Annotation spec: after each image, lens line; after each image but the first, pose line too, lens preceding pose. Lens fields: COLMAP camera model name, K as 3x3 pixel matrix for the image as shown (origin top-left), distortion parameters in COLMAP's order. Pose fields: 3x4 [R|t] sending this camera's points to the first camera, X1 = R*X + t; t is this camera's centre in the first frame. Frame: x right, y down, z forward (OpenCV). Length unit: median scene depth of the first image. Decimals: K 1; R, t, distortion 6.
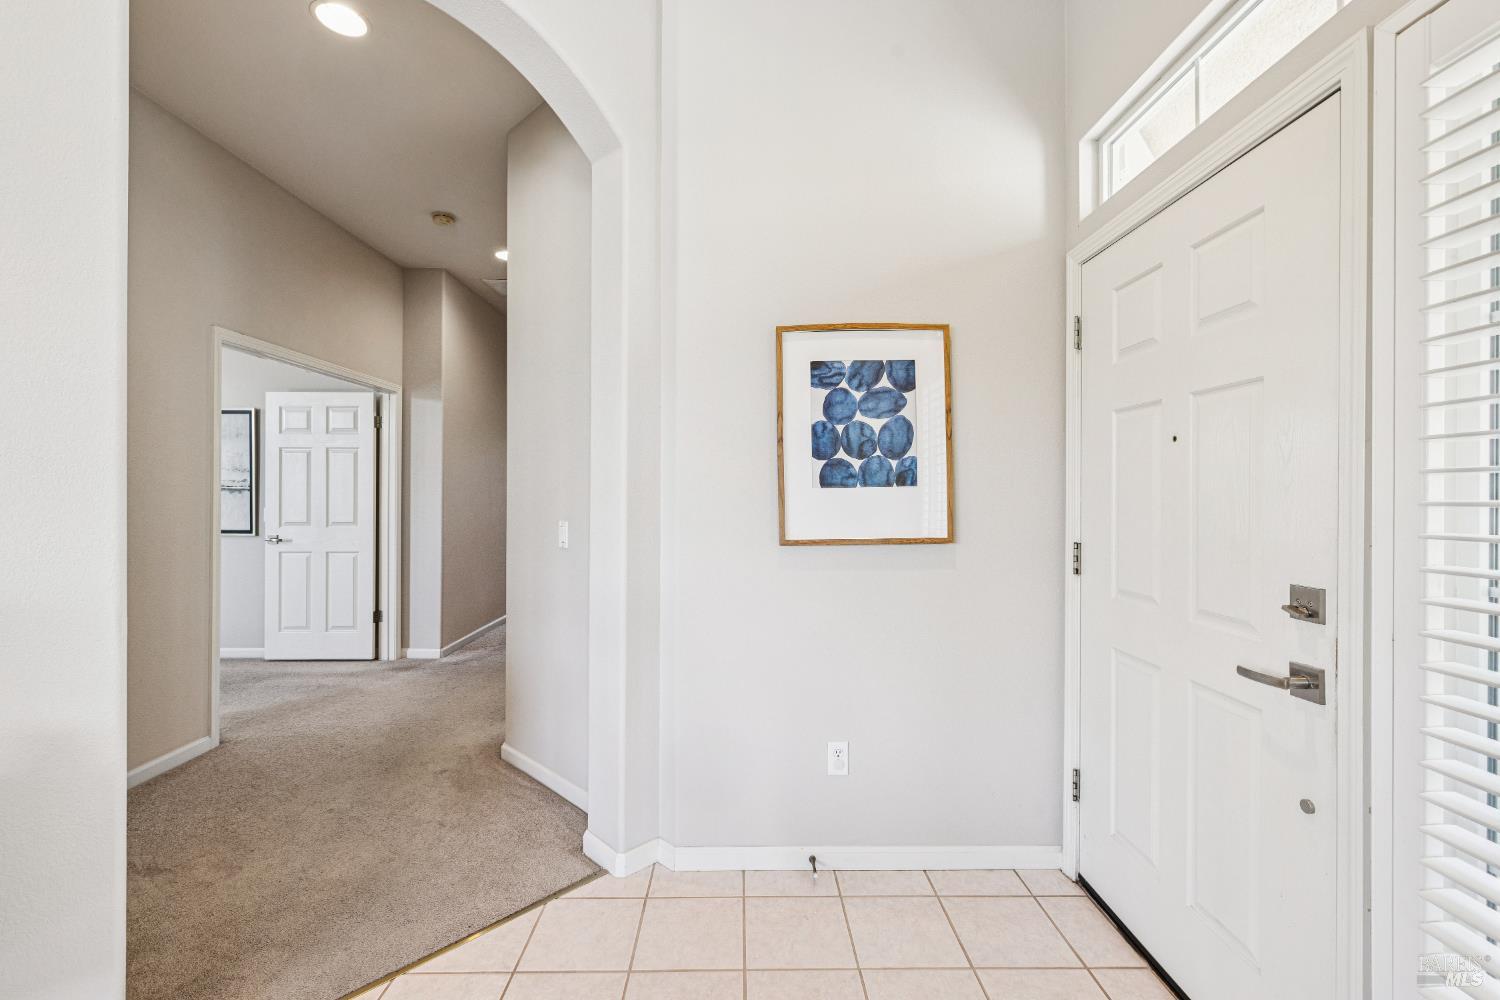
lens RADIAL K [[627.1, 0, 742.5], [0, 627.1, 496.5], [0, 0, 1]] dist [0.000323, 0.000136]
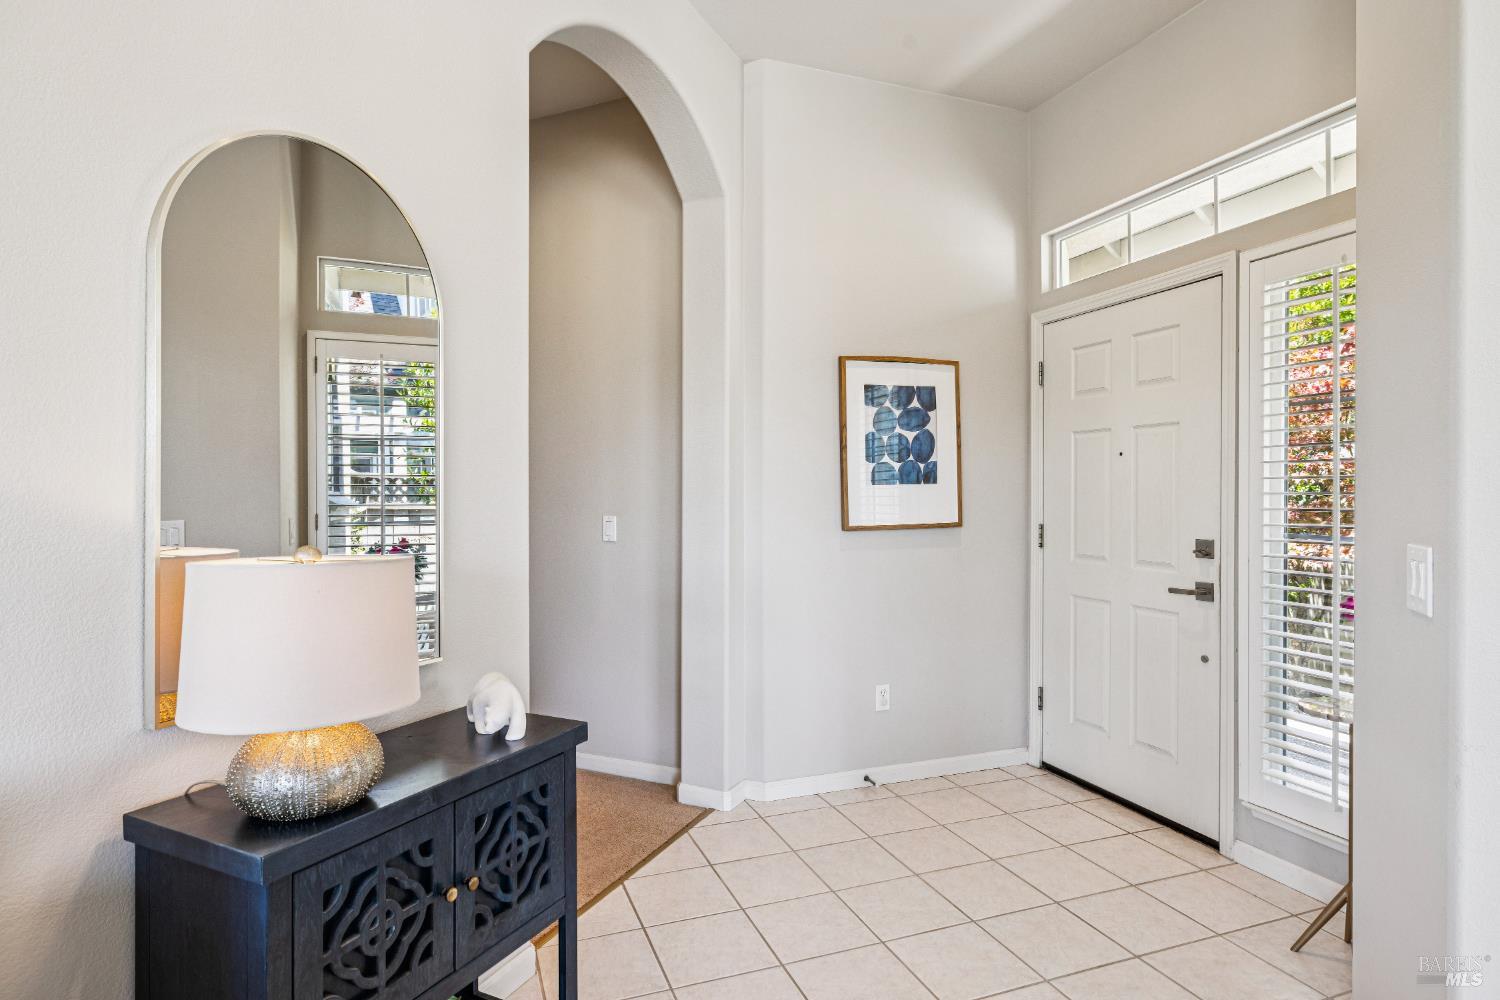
lens RADIAL K [[786.3, 0, 741.1], [0, 786.3, 499.5], [0, 0, 1]] dist [0.001981, 0.000401]
pose [[0.941928, -0.005008, 0.335777, -0.657707], [0.002835, 0.999972, 0.006962, 0.003785], [-0.335803, -0.005606, 0.941916, -0.407575]]
